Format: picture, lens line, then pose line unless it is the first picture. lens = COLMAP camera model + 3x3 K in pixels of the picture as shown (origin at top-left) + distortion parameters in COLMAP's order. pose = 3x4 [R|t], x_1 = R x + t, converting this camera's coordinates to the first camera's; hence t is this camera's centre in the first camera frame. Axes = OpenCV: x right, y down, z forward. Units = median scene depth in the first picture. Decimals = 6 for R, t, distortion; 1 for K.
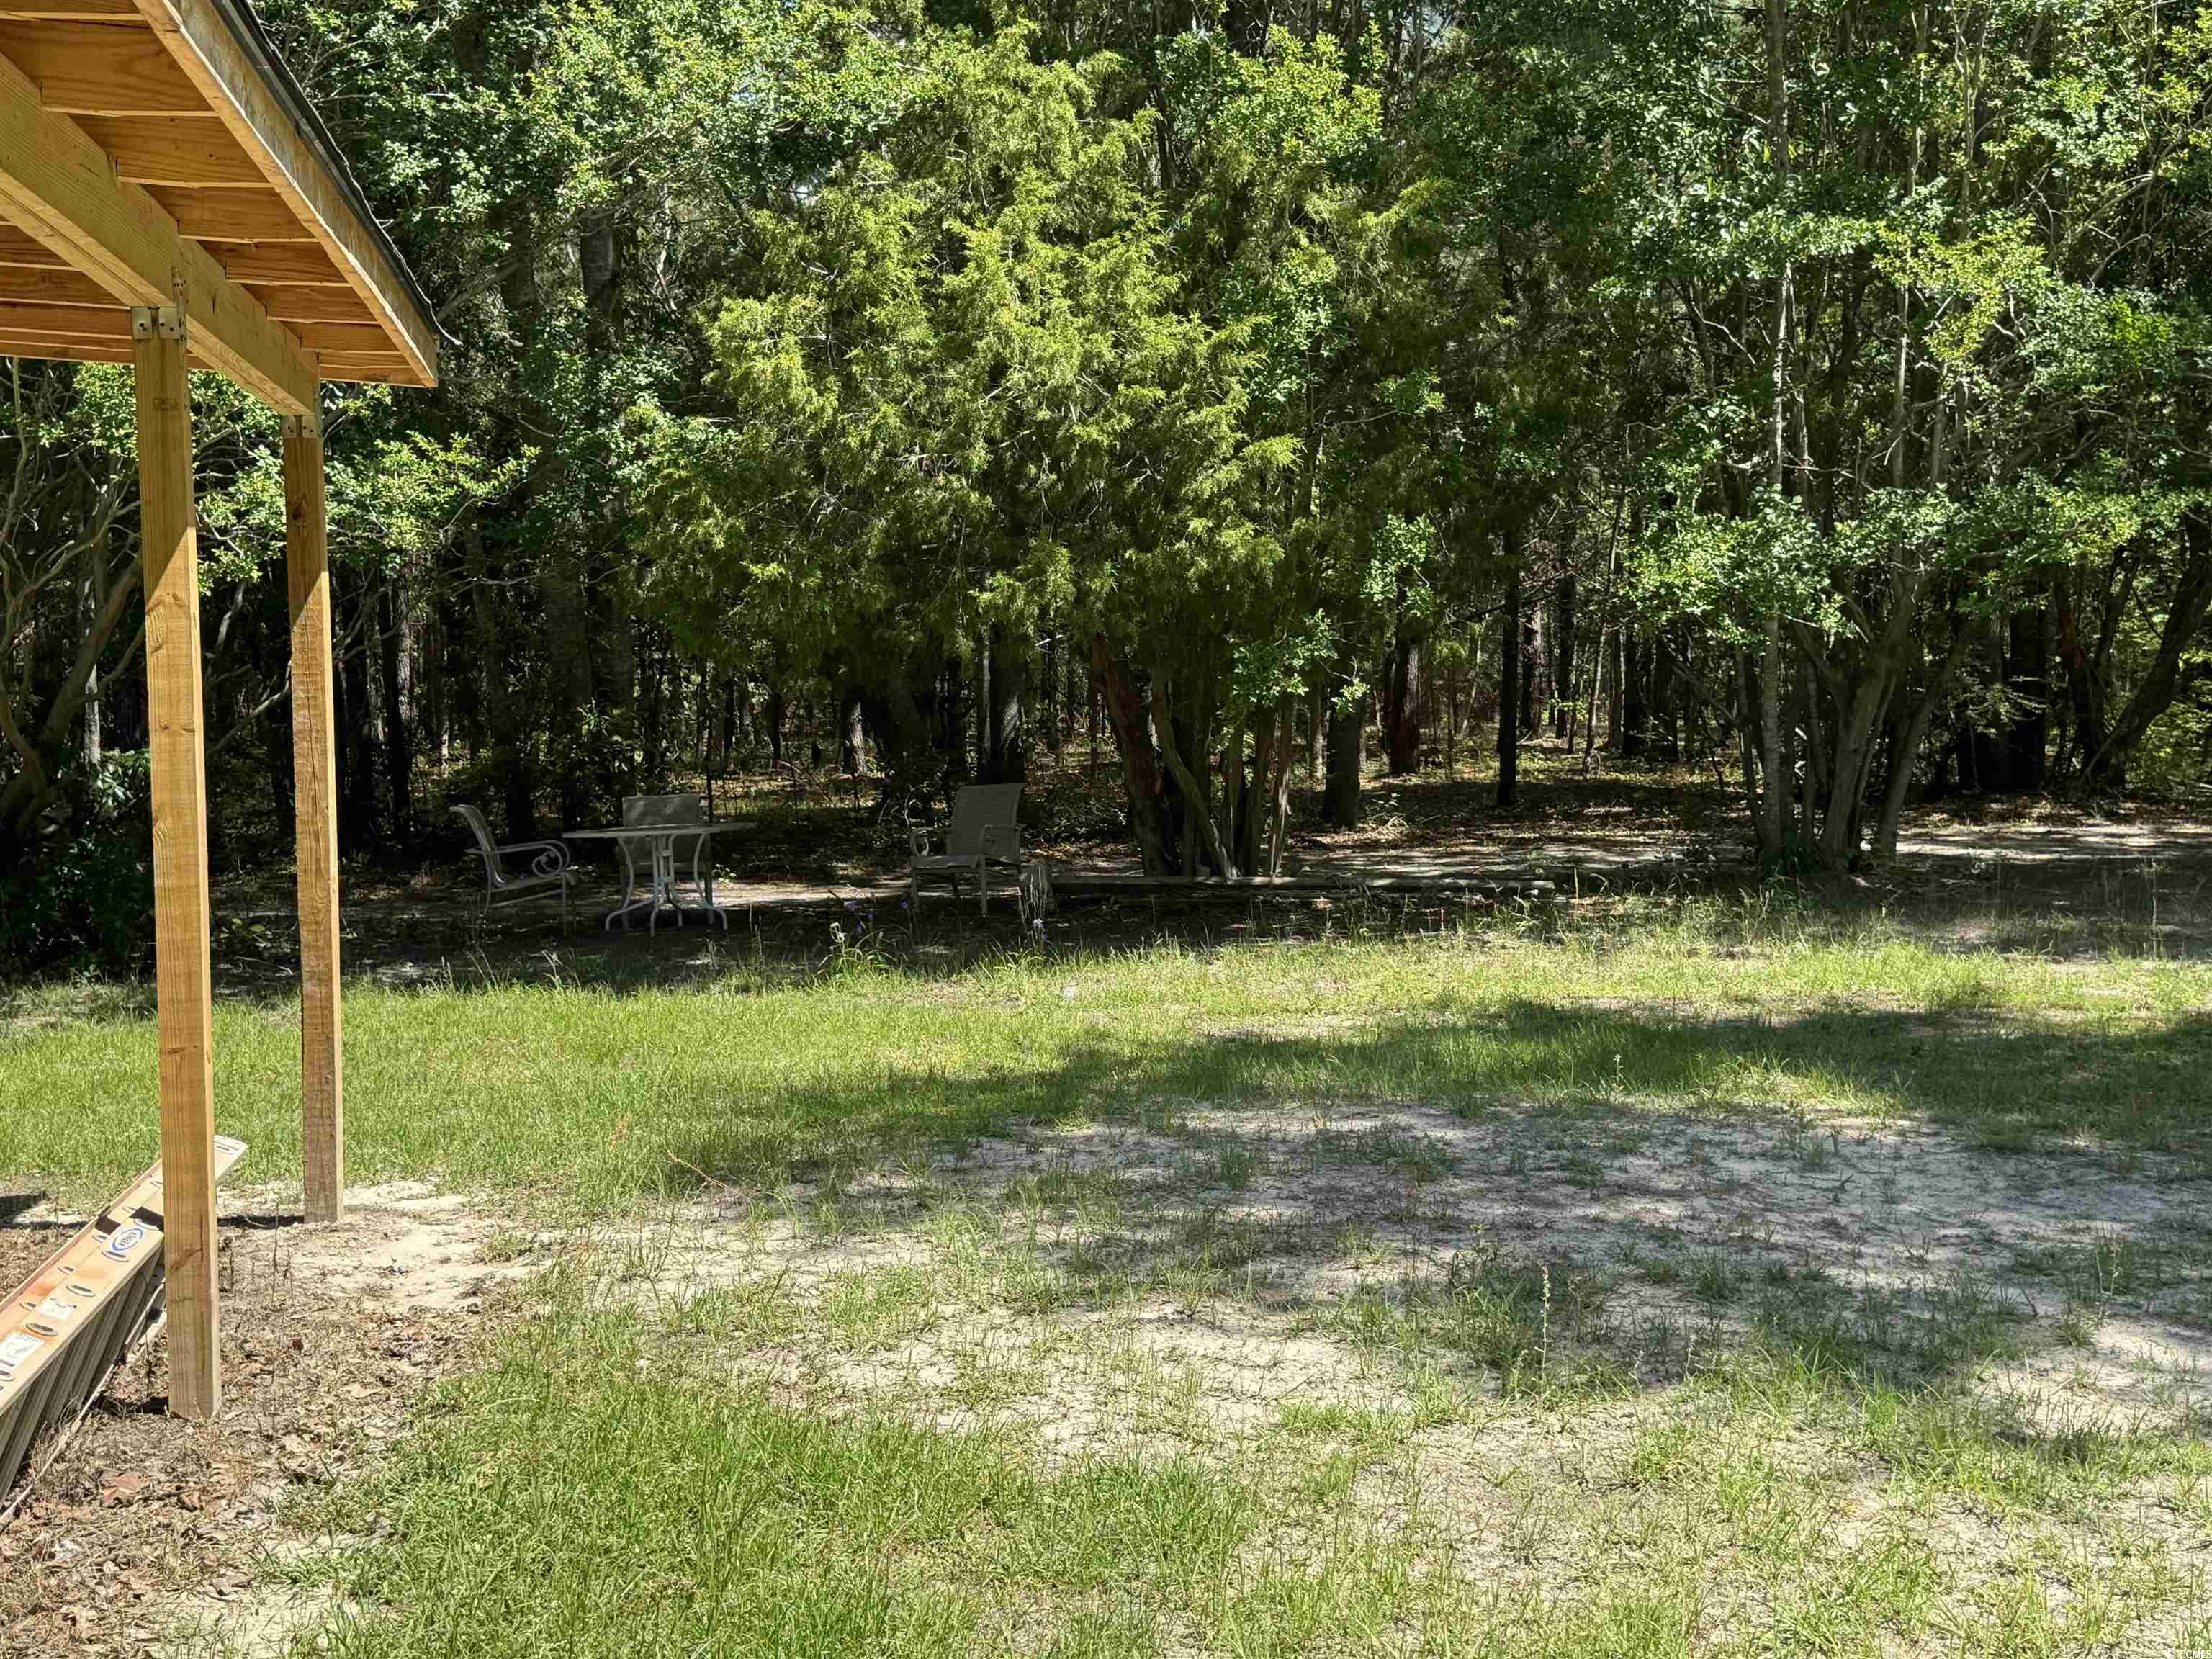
lens RADIAL K [[2544.9, 0, 1110.8], [0, 2544.9, 834.9], [0, 0, 1]] dist [0.018015, 0.000000]
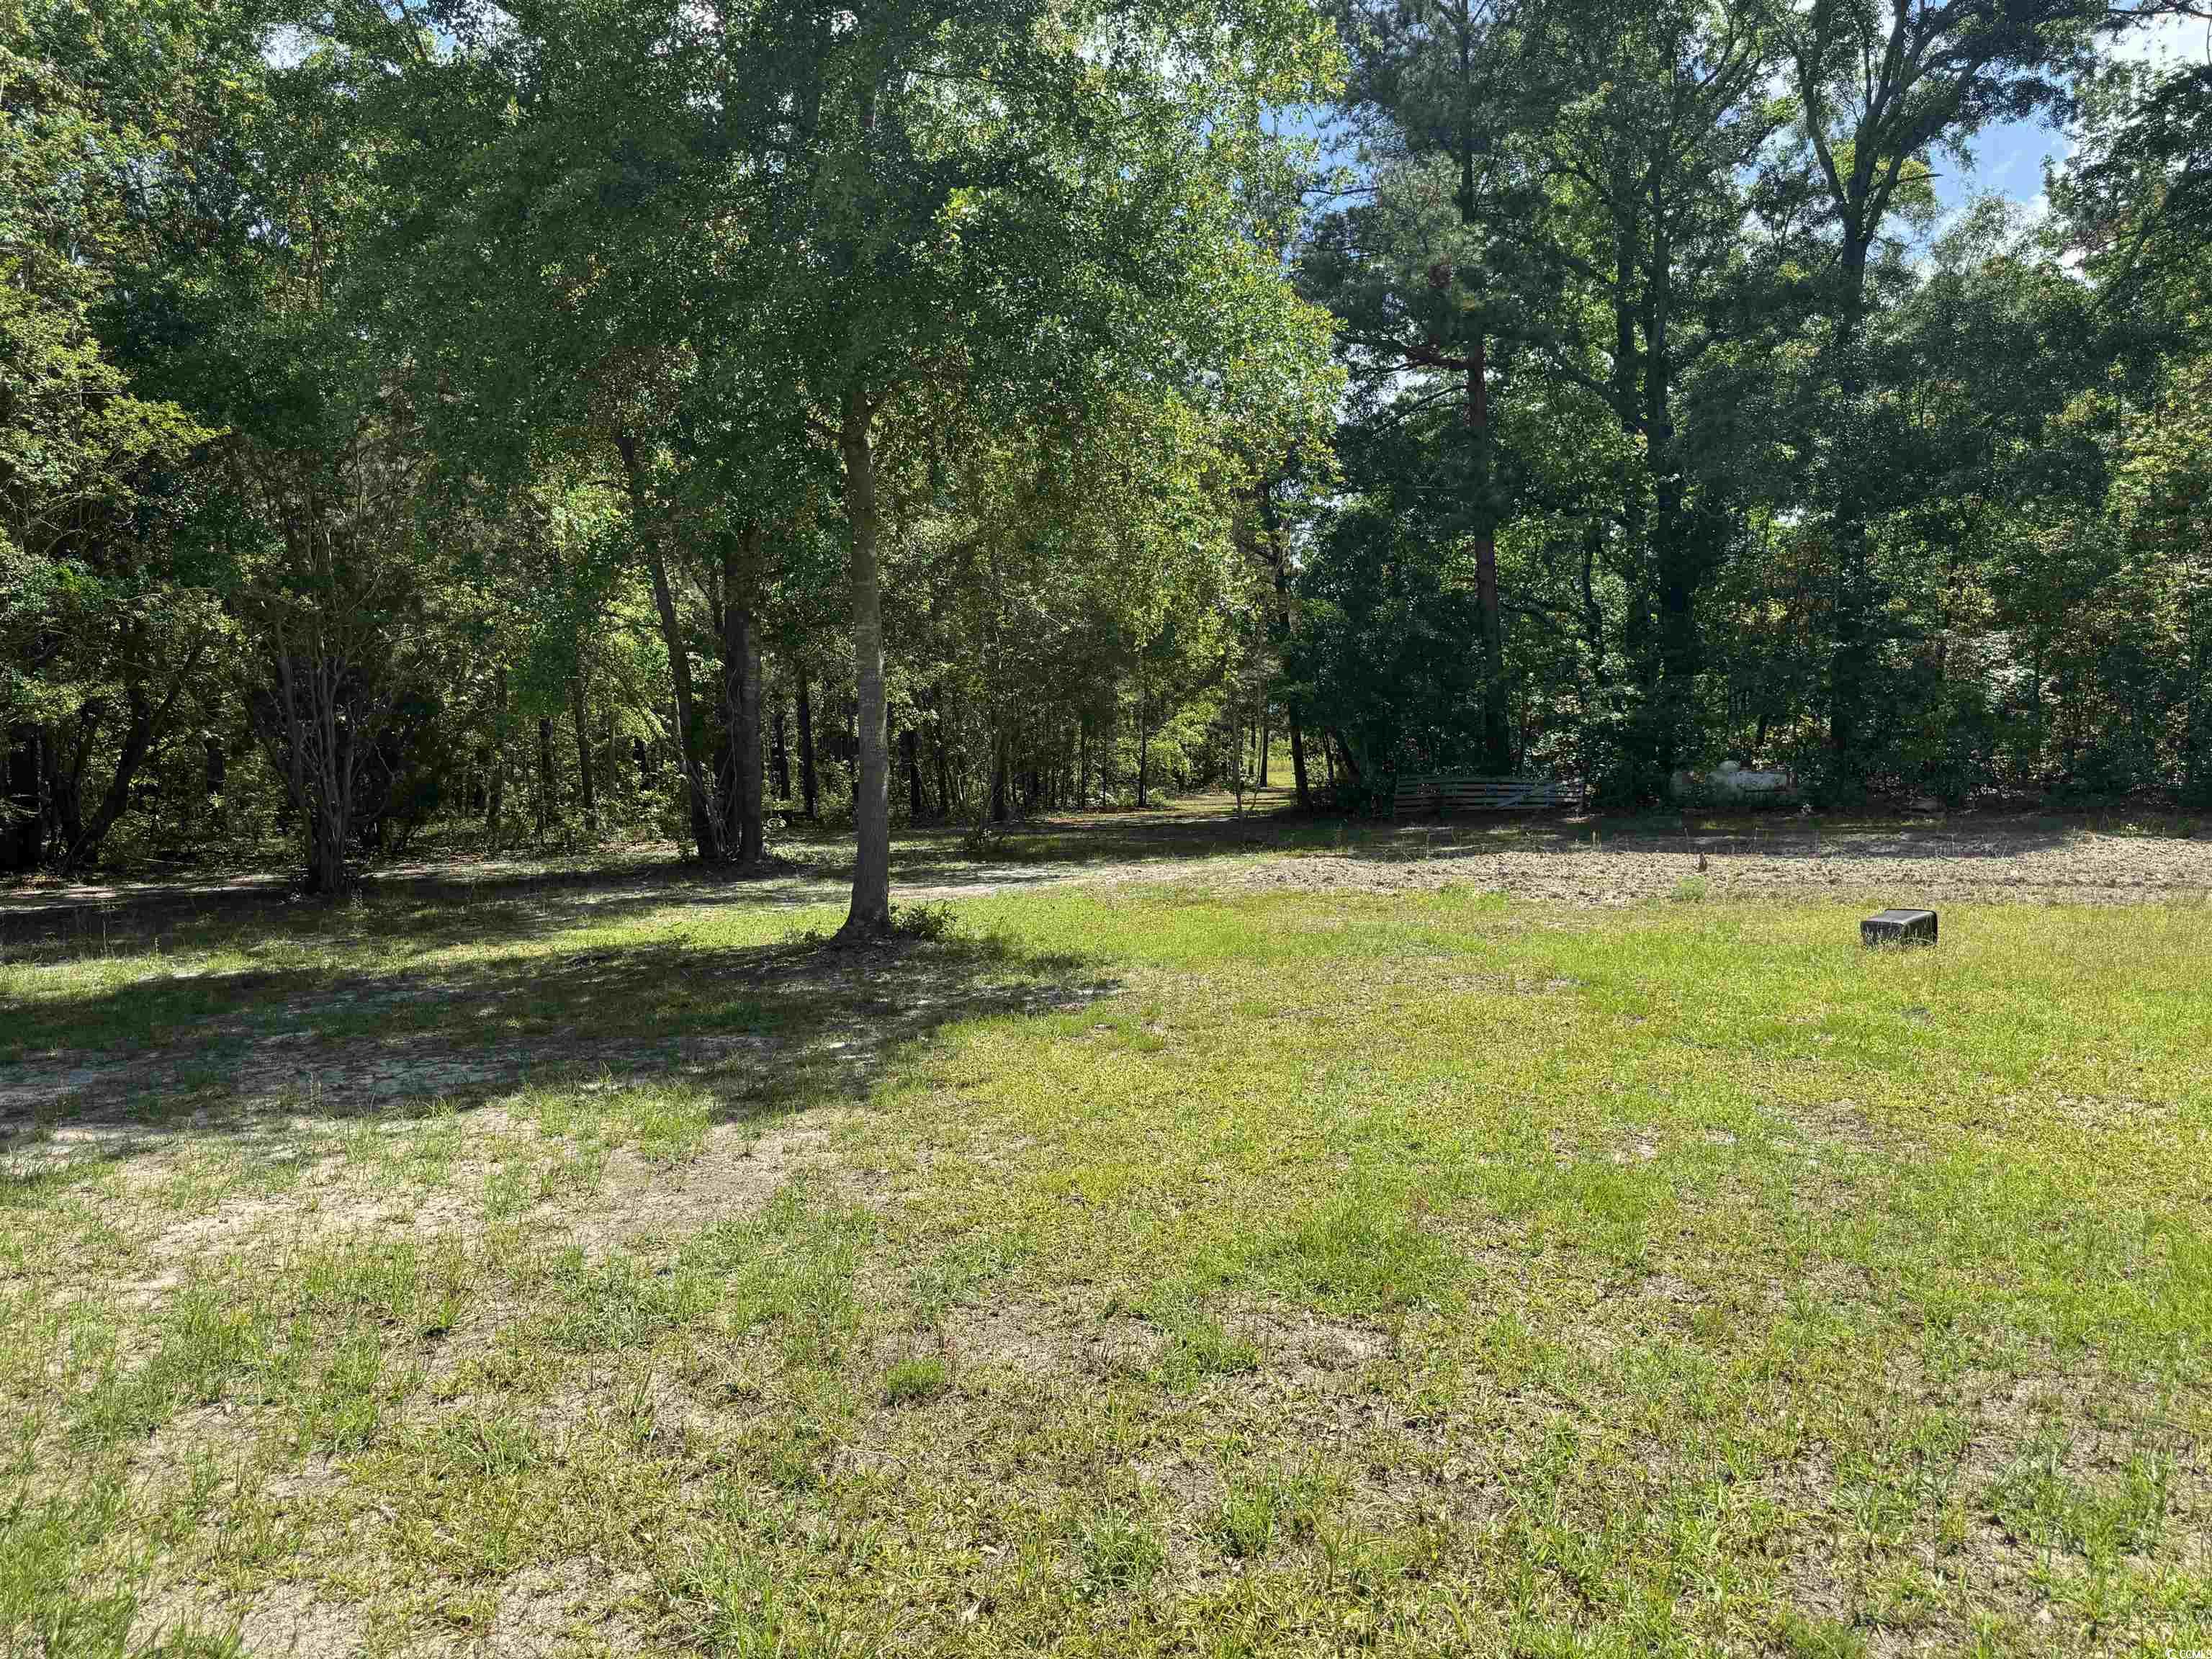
lens RADIAL K [[1575.9, 0, 1126.7], [0, 1575.9, 845.4], [0, 0, 1]] dist [-0.001365, -0.021276]
pose [[0.580972, -0.036849, 0.813089, -0.038512], [0.060500, 0.998166, 0.002007, 0.011424], [-0.811672, 0.048026, 0.582136, -0.144913]]
